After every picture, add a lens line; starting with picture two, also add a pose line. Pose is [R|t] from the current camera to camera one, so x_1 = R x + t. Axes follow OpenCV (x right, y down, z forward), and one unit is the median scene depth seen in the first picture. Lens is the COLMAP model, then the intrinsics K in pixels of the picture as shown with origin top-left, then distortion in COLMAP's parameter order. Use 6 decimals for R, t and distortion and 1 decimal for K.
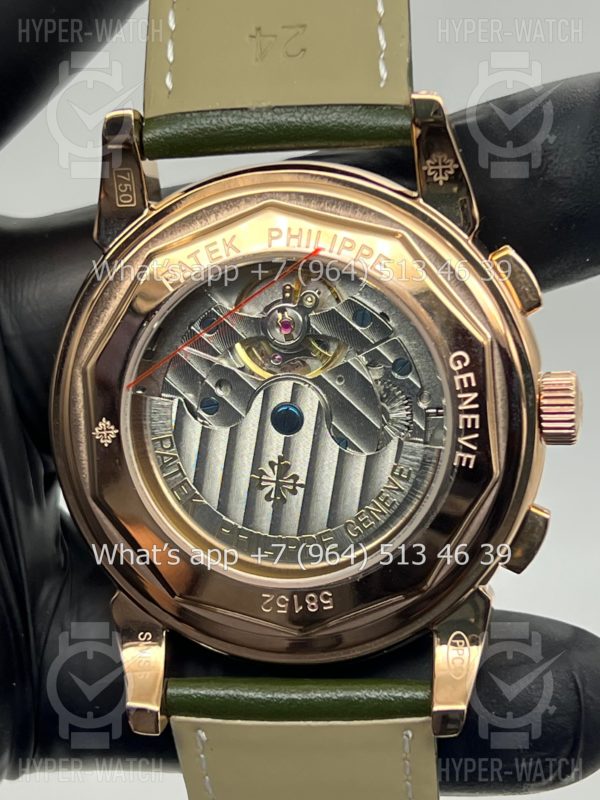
lens RADIAL K [[1837.8, 0, 300.0], [0, 1837.8, 400.0], [0, 0, 1]] dist [0.246785, -0.841720]
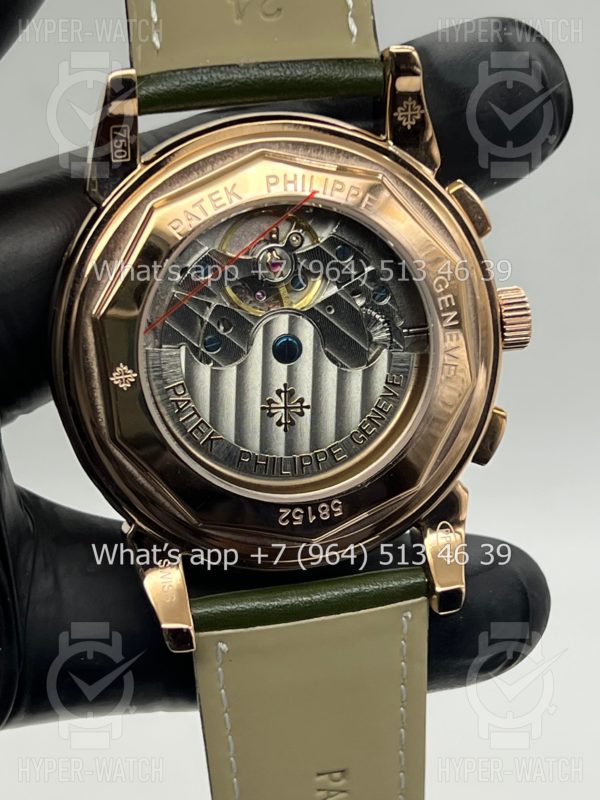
lens RADIAL K [[1837.8, 0, 300.0], [0, 1837.8, 400.0], [0, 0, 1]] dist [0.246785, -0.841720]
pose [[0.917171, -0.097523, 0.386376, -0.429238], [0.081748, 0.995016, 0.057096, -0.021672], [-0.390018, -0.020781, 0.920573, -0.013439]]
